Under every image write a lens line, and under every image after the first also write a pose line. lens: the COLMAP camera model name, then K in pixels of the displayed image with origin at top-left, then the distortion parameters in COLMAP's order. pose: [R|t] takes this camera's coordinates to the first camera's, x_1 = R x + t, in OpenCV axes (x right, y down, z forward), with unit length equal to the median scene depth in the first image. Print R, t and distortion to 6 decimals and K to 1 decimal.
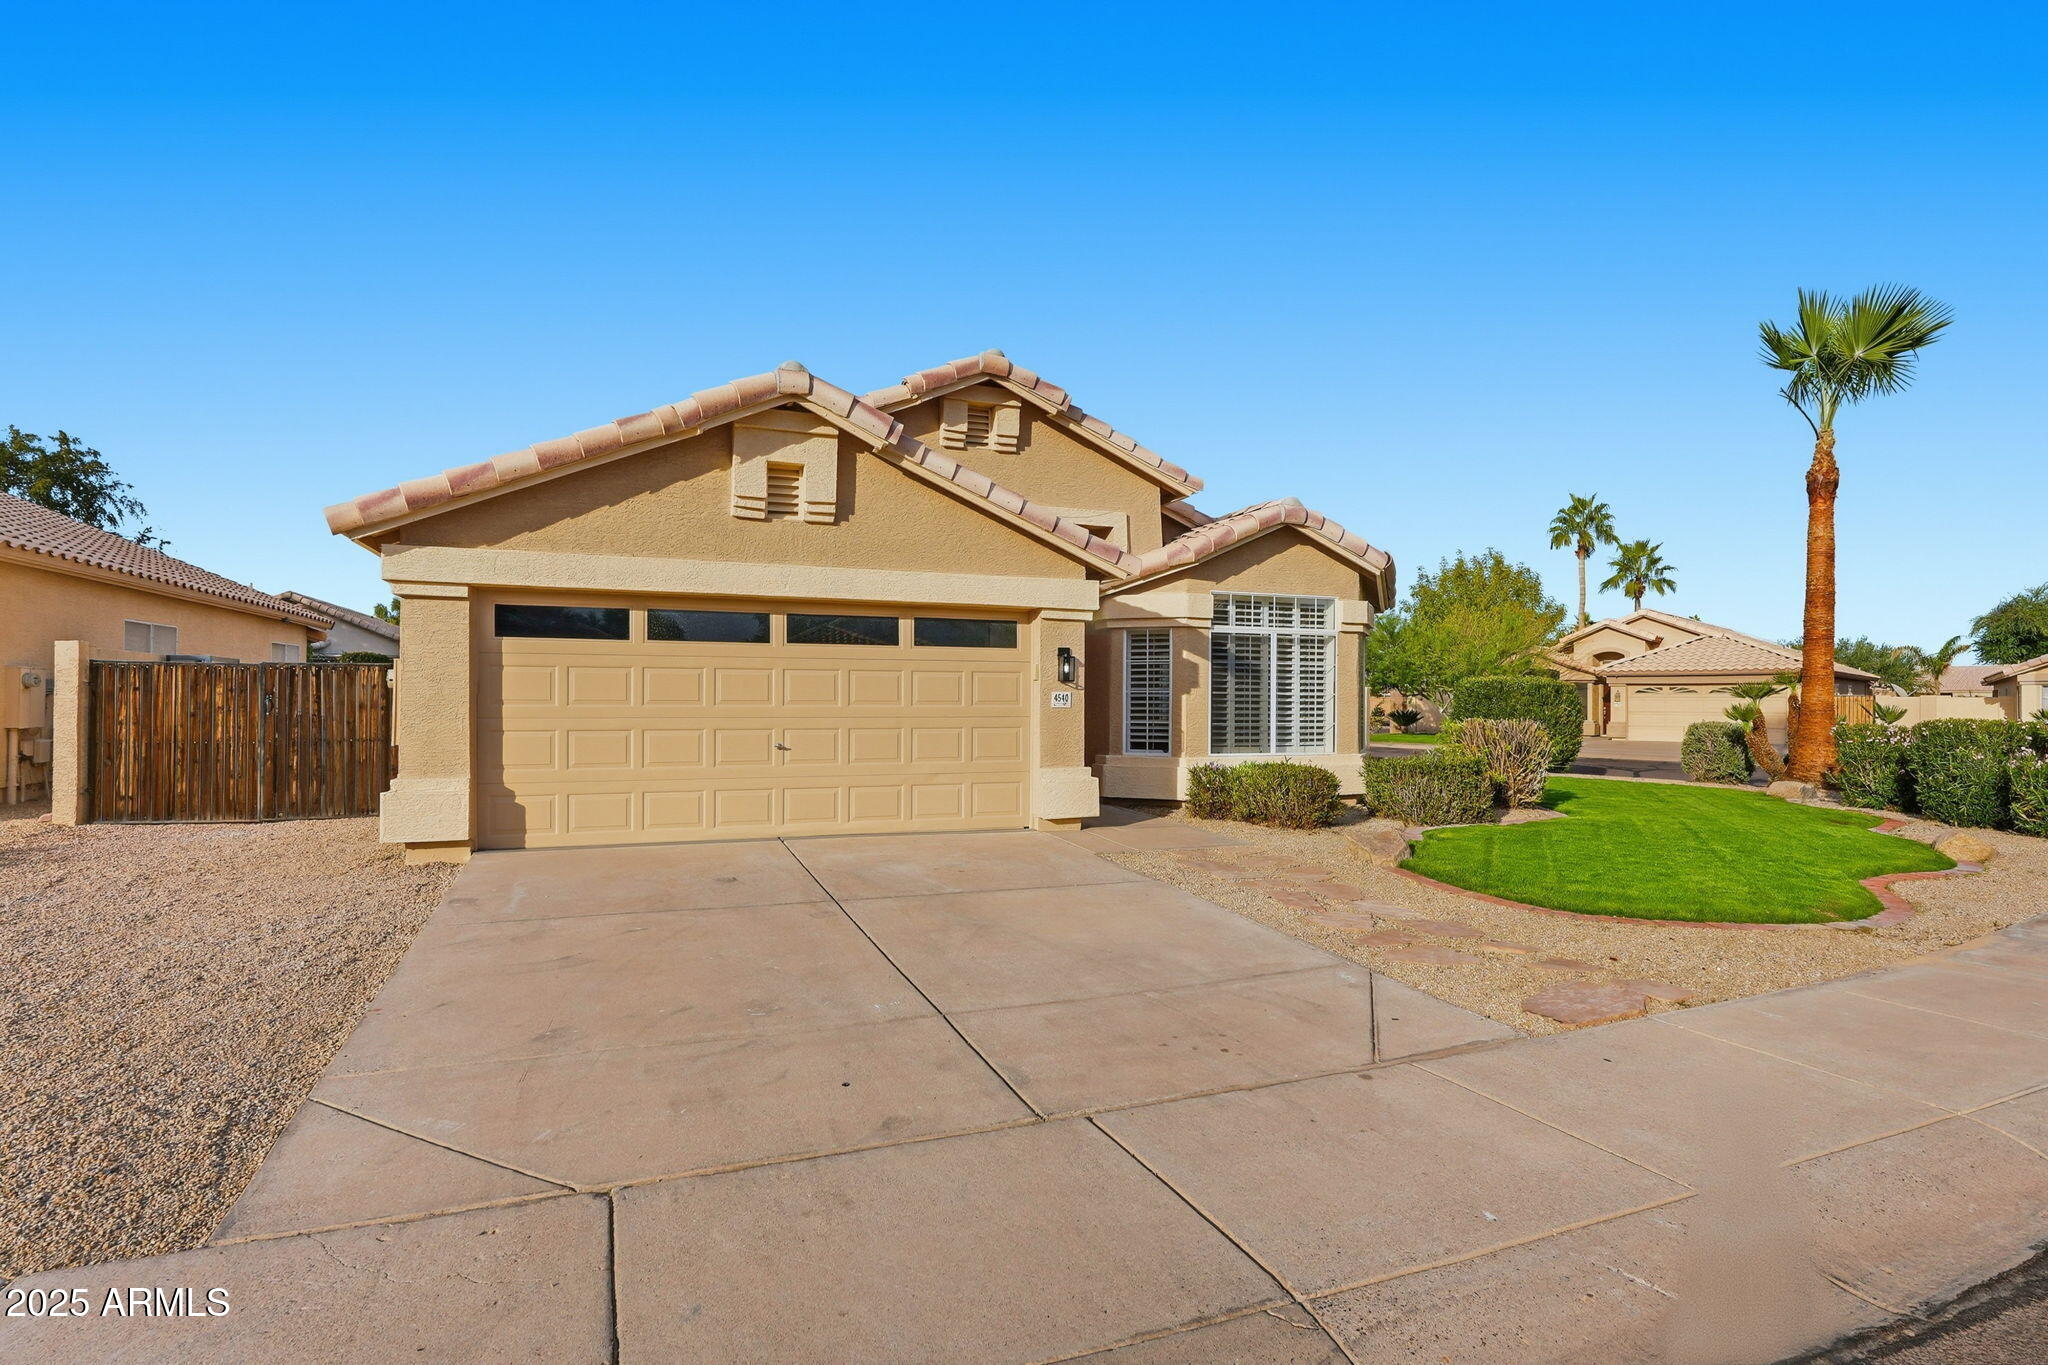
lens RADIAL K [[935.3, 0, 1000.2], [0, 935.3, 672.9], [0, 0, 1]] dist [-0.001966, 0.000382]
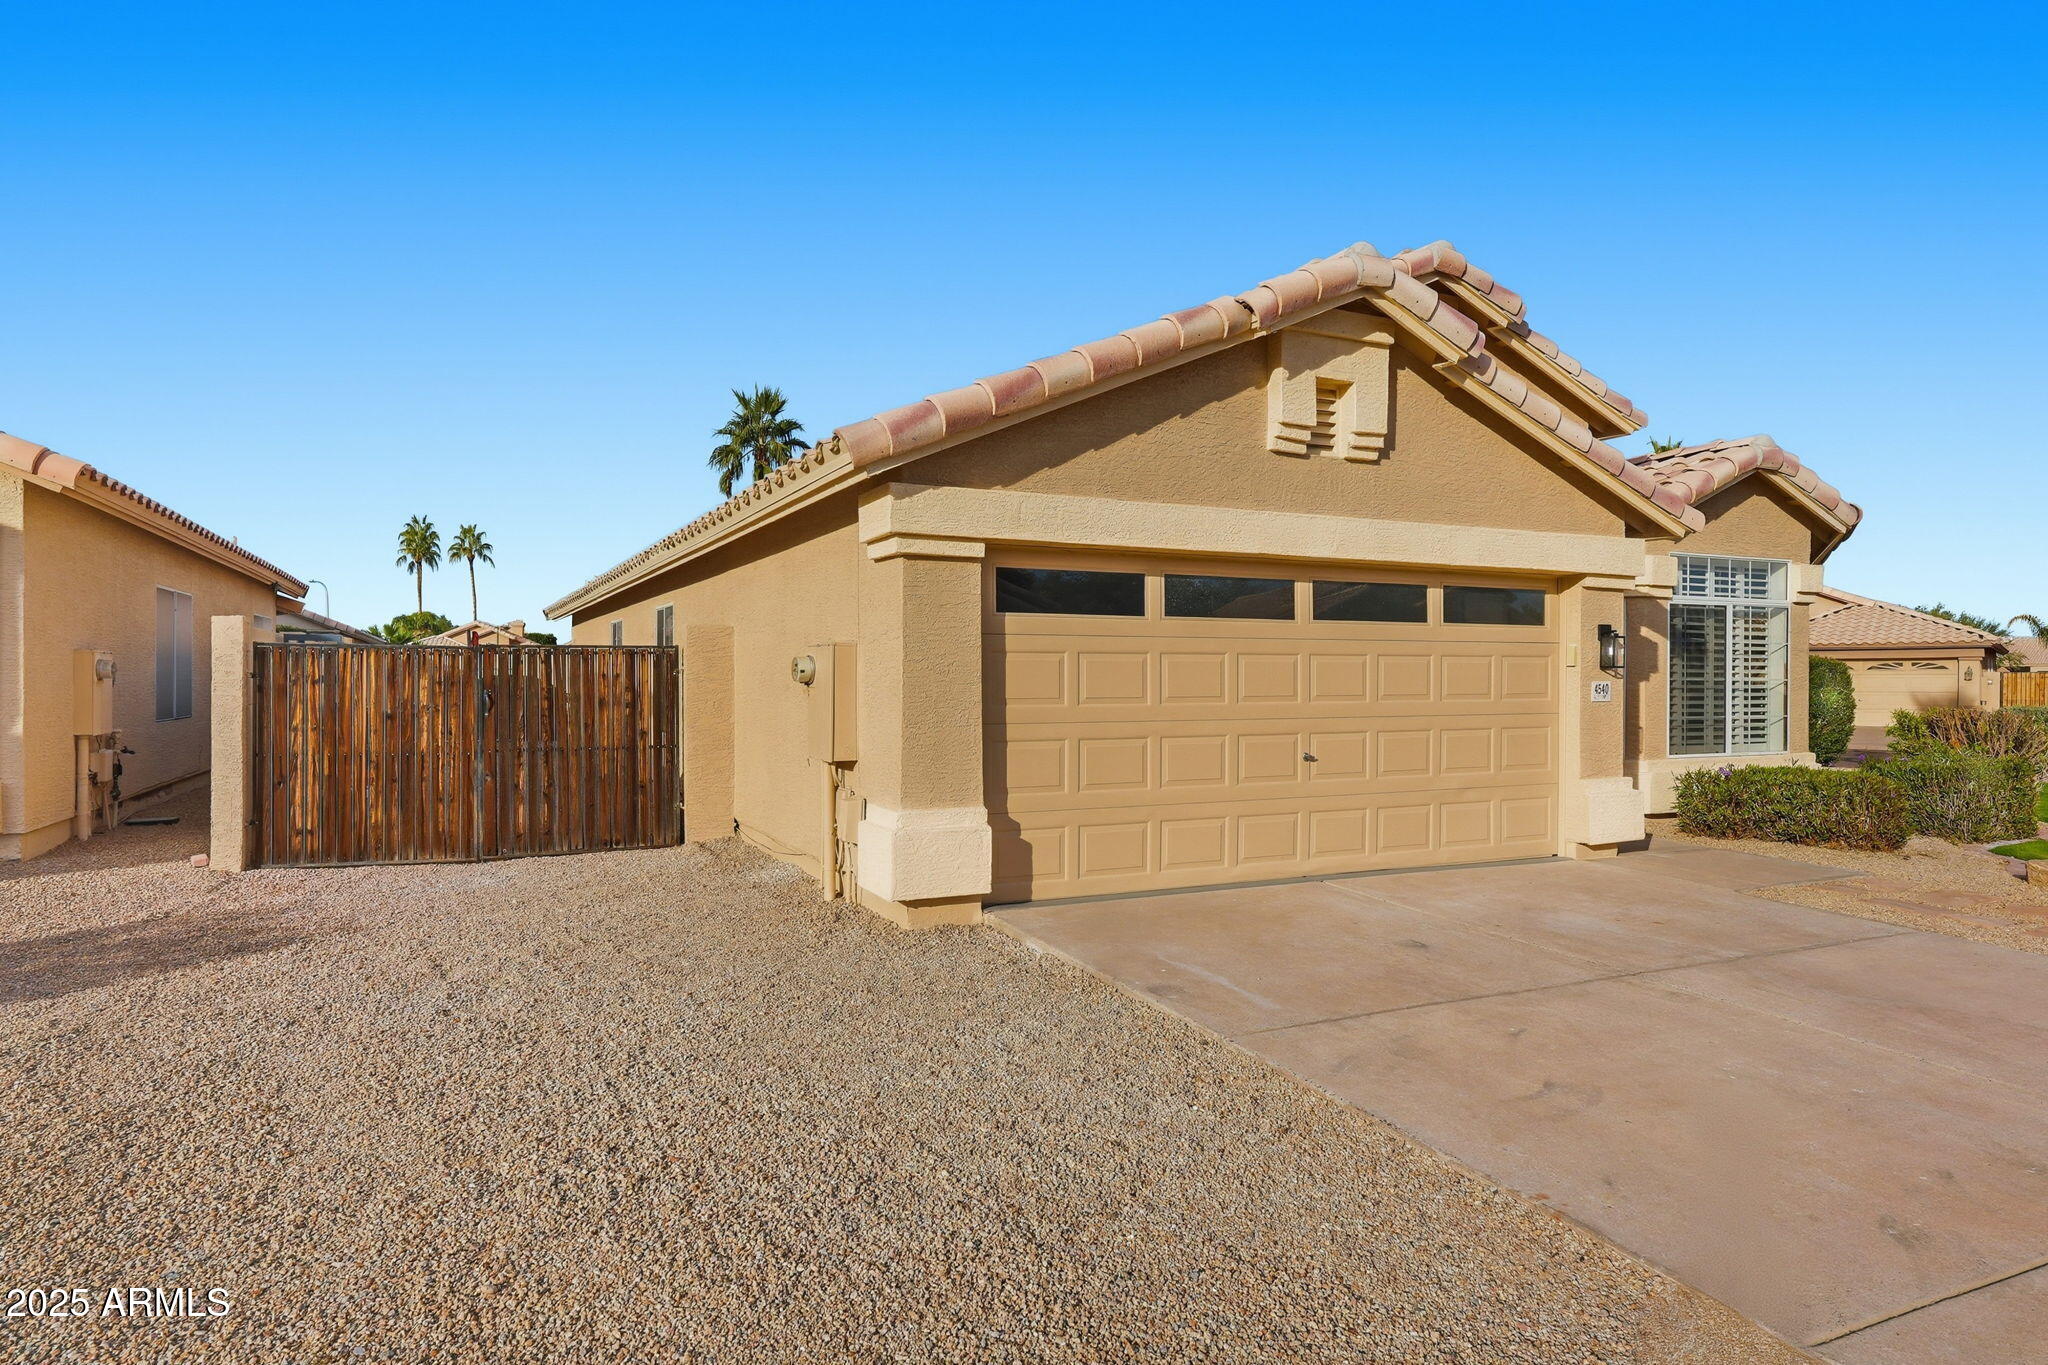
lens RADIAL K [[1095.9, 0, 1024.8], [0, 1095.9, 661.9], [0, 0, 1]] dist [0.000463, -0.000275]
pose [[0.997281, -0.003383, 0.073614, -0.485721], [0.002366, 0.999901, 0.013899, -0.009841], [-0.073653, -0.013687, 0.997190, 0.122946]]
